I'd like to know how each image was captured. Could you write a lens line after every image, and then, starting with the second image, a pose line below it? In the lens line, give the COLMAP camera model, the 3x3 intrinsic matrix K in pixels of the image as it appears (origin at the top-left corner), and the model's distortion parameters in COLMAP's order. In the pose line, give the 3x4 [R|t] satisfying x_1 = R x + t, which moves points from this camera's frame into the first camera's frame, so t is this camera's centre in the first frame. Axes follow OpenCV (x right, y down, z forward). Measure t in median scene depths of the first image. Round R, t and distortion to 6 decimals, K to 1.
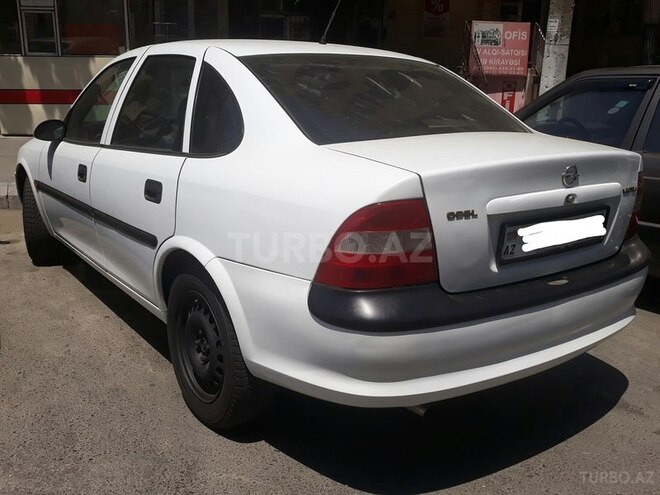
lens RADIAL K [[658.2, 0, 330.0], [0, 658.2, 247.5], [0, 0, 1]] dist [0.015800, 0.009615]
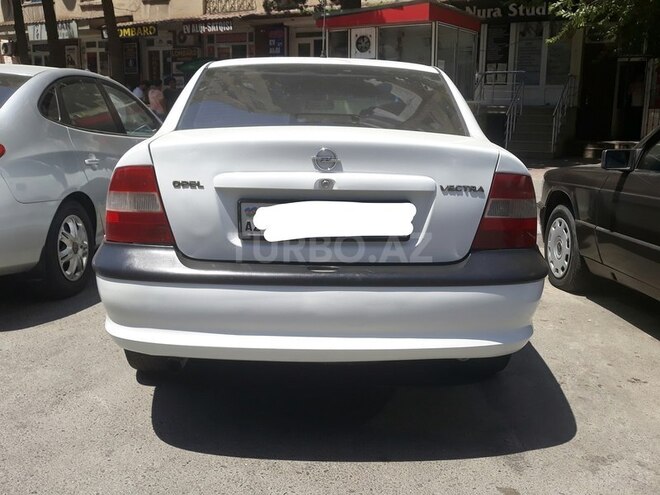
lens RADIAL K [[658.2, 0, 330.0], [0, 658.2, 247.5], [0, 0, 1]] dist [0.015800, 0.009615]
pose [[0.827078, 0.103616, -0.552454, 0.955469], [-0.146867, 0.988556, -0.034465, 0.054395], [0.542560, 0.109643, 0.832831, 0.208031]]
